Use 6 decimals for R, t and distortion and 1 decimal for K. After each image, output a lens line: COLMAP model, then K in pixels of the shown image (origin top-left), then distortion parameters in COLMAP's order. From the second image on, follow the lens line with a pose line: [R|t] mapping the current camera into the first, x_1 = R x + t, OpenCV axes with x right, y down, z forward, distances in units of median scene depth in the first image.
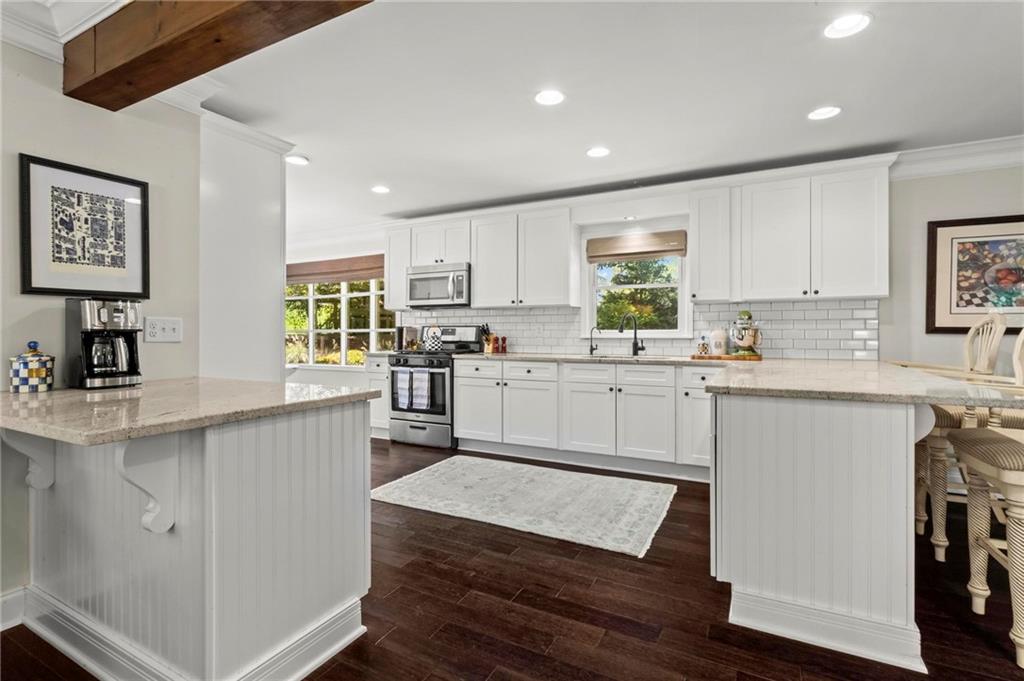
lens RADIAL K [[483.5, 0, 498.4], [0, 483.5, 329.7], [0, 0, 1]] dist [-0.001482, -0.000162]
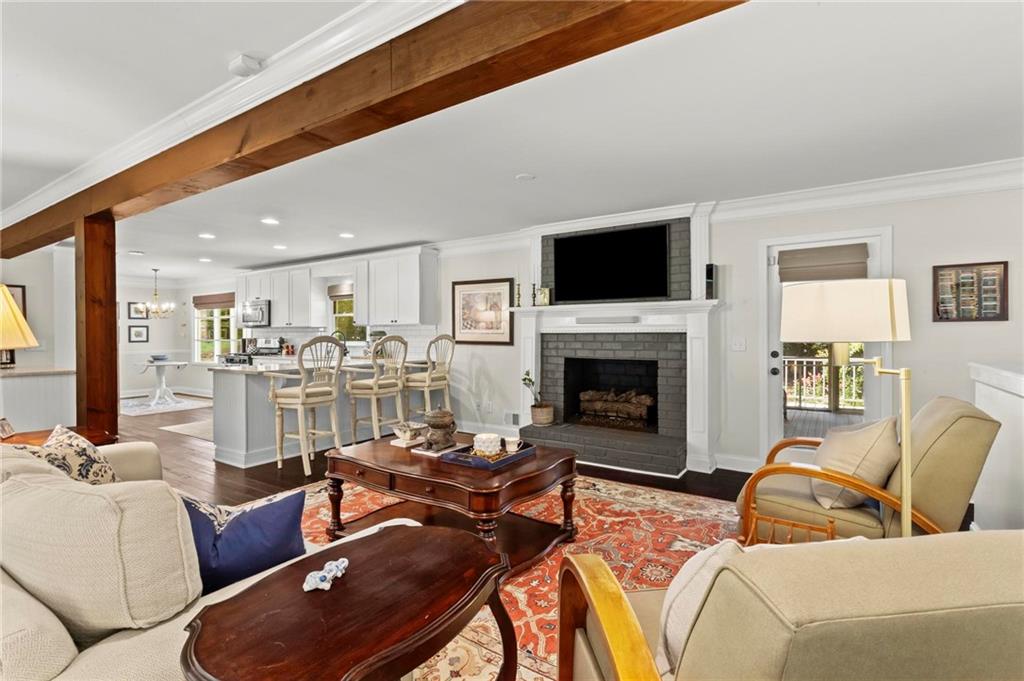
lens RADIAL K [[487.9, 0, 503.1], [0, 487.9, 337.9], [0, 0, 1]] dist [-0.002396, -0.000475]
pose [[0.994750, -0.004608, -0.102234, 2.120027], [0.006088, 0.999881, 0.014163, -0.066162], [0.102157, -0.014711, 0.994660, -1.320218]]
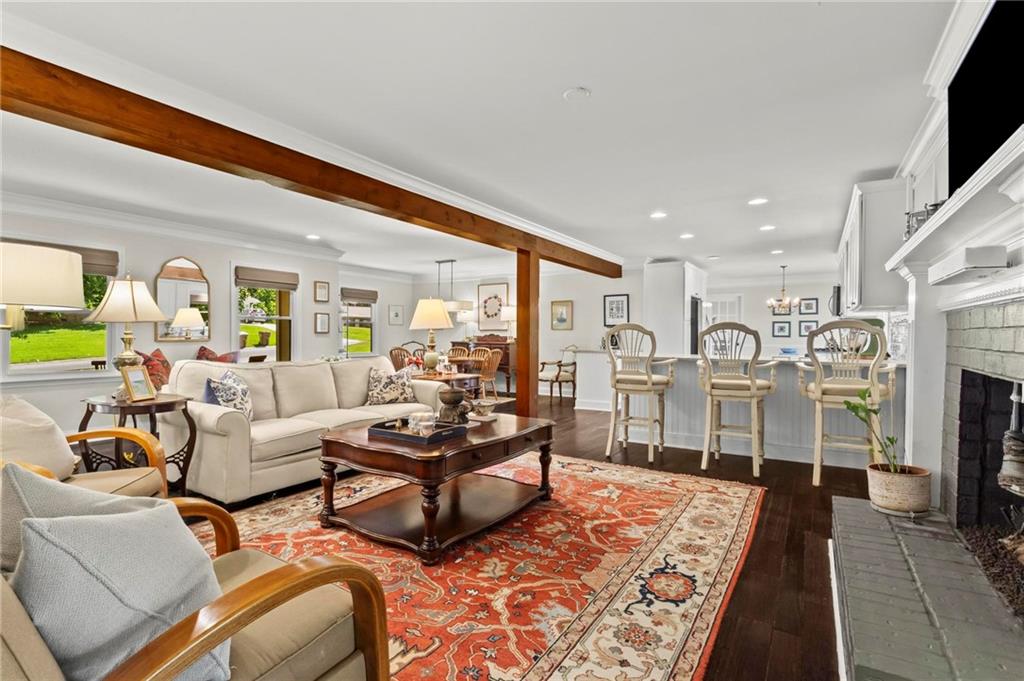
lens RADIAL K [[487.9, 0, 503.1], [0, 487.9, 337.9], [0, 0, 1]] dist [-0.002396, -0.000475]
pose [[-0.079985, 0.006742, -0.996773, 3.317206], [0.000336, 0.999977, 0.006737, 0.001150], [0.996796, 0.000203, -0.079986, 0.389220]]
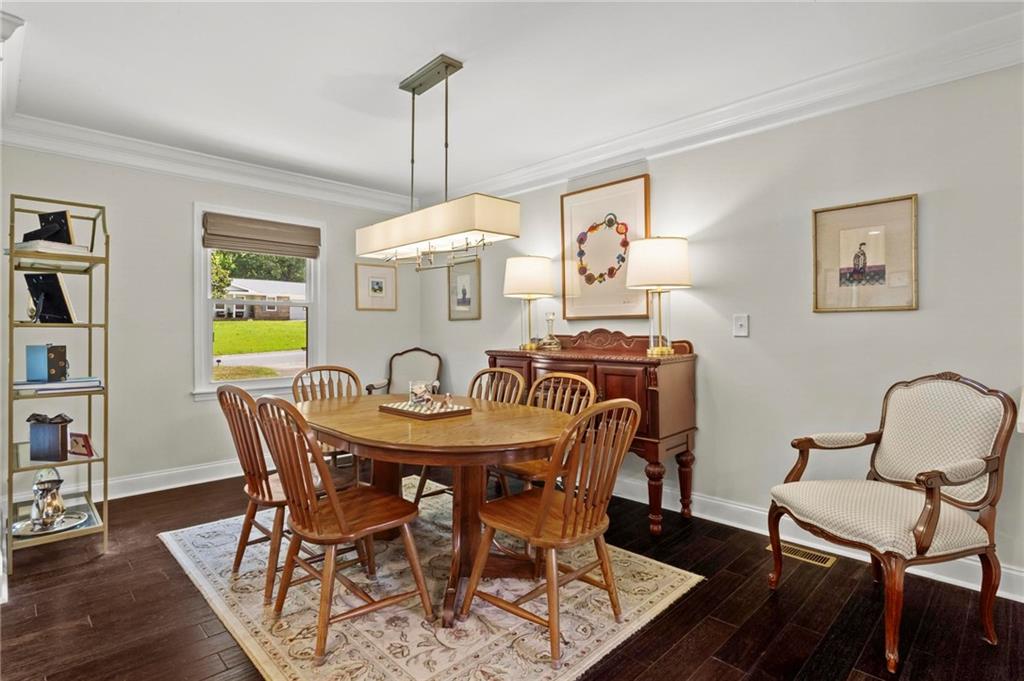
lens RADIAL K [[513.4, 0, 507.2], [0, 513.4, 325.9], [0, 0, 1]] dist [-0.000067, 0.000169]
pose [[-0.295390, -0.008275, -0.955341, 0.329483], [0.007399, 0.999913, -0.010949, -0.000591], [0.955348, -0.010303, -0.295303, 0.110153]]
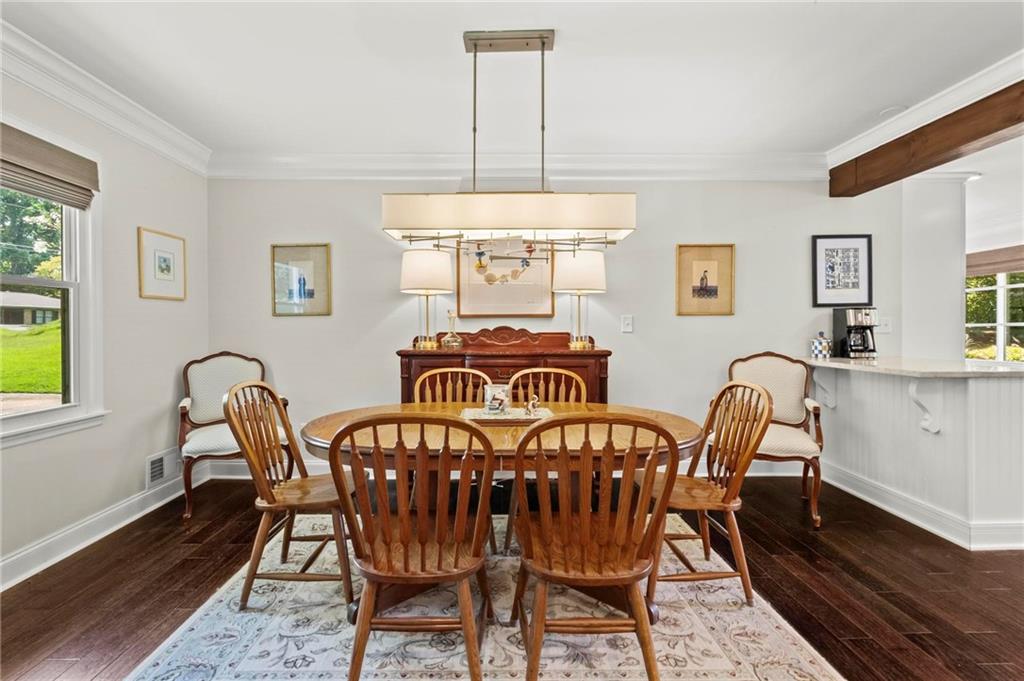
lens RADIAL K [[483.5, 0, 498.4], [0, 483.5, 329.7], [0, 0, 1]] dist [-0.001482, -0.000162]
pose [[0.482709, 0.004476, -0.875769, 0.097054], [0.008442, 0.999917, 0.009764, -0.012501], [0.875740, -0.012107, 0.482631, -0.966059]]
